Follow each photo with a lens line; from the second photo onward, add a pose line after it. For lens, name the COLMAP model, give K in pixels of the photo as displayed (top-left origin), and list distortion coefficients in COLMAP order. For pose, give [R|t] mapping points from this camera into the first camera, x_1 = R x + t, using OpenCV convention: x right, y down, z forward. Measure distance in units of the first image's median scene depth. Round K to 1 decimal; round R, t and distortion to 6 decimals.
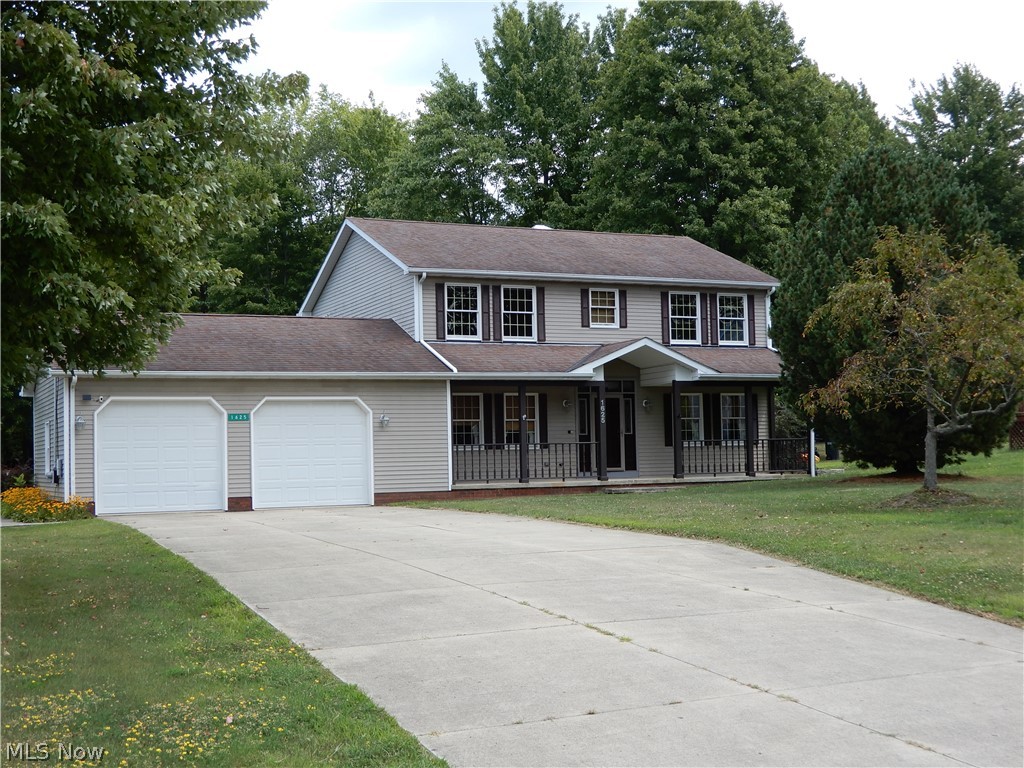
lens RADIAL K [[1314.8, 0, 515.8], [0, 1314.8, 380.7], [0, 0, 1]] dist [-0.016794, 0.000000]
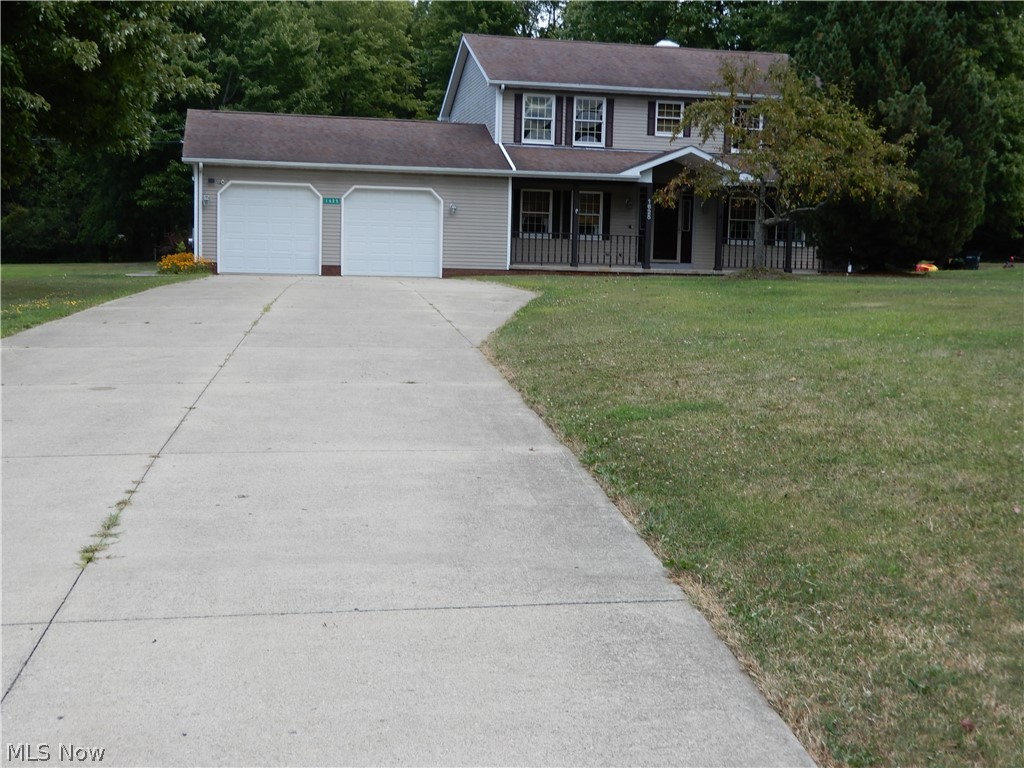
lens RADIAL K [[1314.8, 0, 516.8], [0, 1314.8, 383.4], [0, 0, 1]] dist [-0.016794, 0.000000]
pose [[0.974005, 0.065771, -0.216768, 0.210984], [-0.033422, 0.988174, 0.149651, 0.005534], [0.224047, -0.138516, 0.964684, -0.164283]]
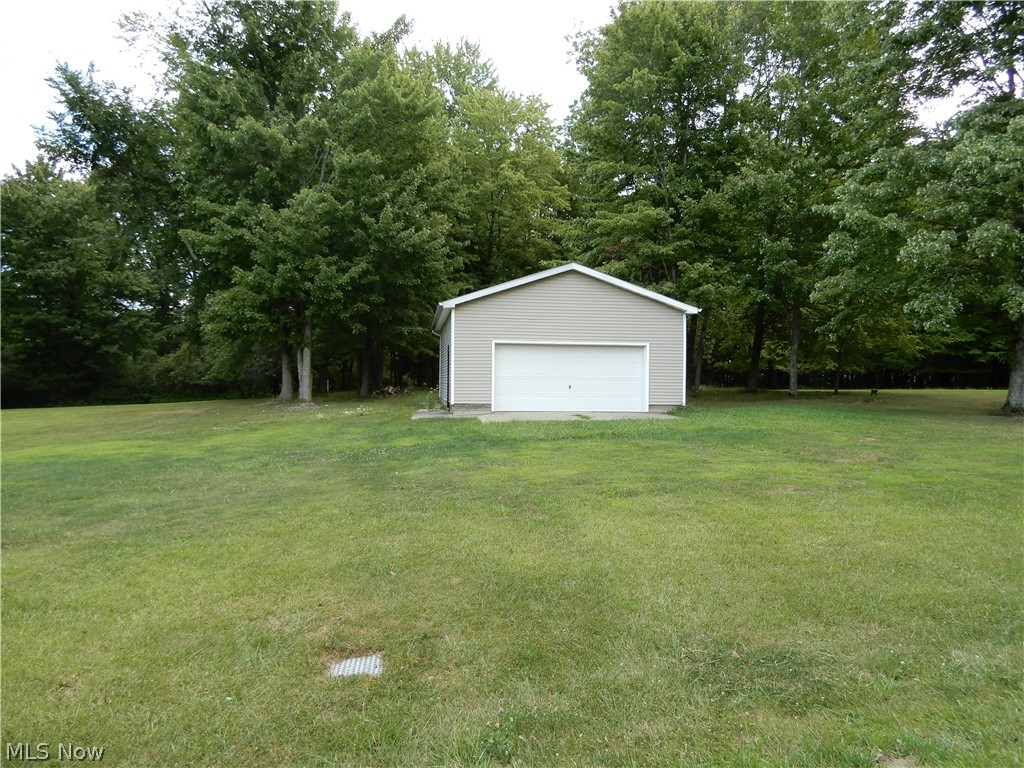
lens RADIAL K [[723.6, 0, 511.1], [0, 723.6, 384.5], [0, 0, 1]] dist [0.001588, -0.000243]
pose [[0.937930, 0.034511, -0.345102, -0.273236], [-0.013412, 0.997902, 0.063343, 0.070613], [0.346564, -0.054783, 0.936425, 1.263089]]
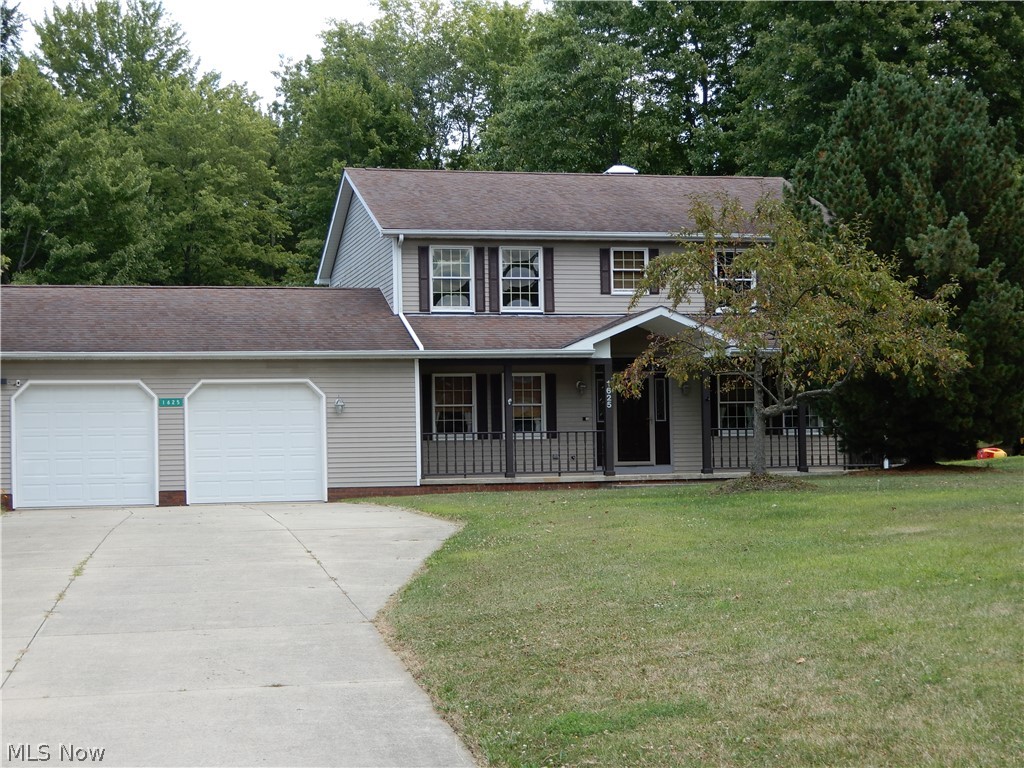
lens RADIAL K [[1824.4, 0, 518.5], [0, 1824.4, 389.9], [0, 0, 1]] dist [-0.017264, 0.000000]
pose [[0.984219, -0.005230, -0.176879, 0.214058], [0.008633, 0.999792, 0.018476, -0.001640], [0.176745, -0.019711, 0.984059, -0.165751]]
